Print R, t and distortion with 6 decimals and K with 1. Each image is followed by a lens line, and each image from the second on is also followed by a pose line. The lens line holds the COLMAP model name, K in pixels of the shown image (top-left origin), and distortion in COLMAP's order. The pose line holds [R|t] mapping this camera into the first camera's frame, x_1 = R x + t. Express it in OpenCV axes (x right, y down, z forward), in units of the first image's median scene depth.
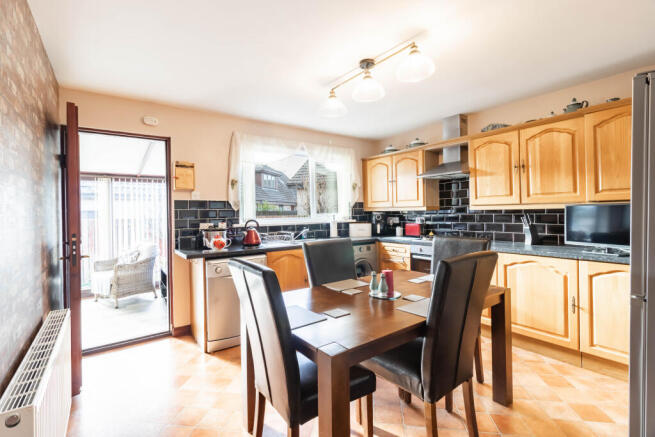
lens RADIAL K [[313.1, 0, 330.1], [0, 313.1, 208.5], [0, 0, 1]] dist [-0.000488, -0.000112]
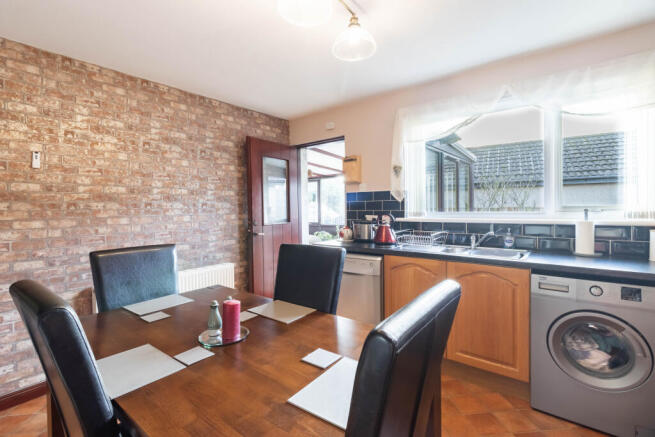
lens RADIAL K [[313.1, 0, 330.1], [0, 313.1, 208.5], [0, 0, 1]] dist [-0.000488, -0.000112]
pose [[0.240249, 0.013990, -0.970610, 0.317790], [0.020582, 0.999598, 0.019503, 0.002621], [0.970493, -0.024663, 0.239864, 0.411417]]
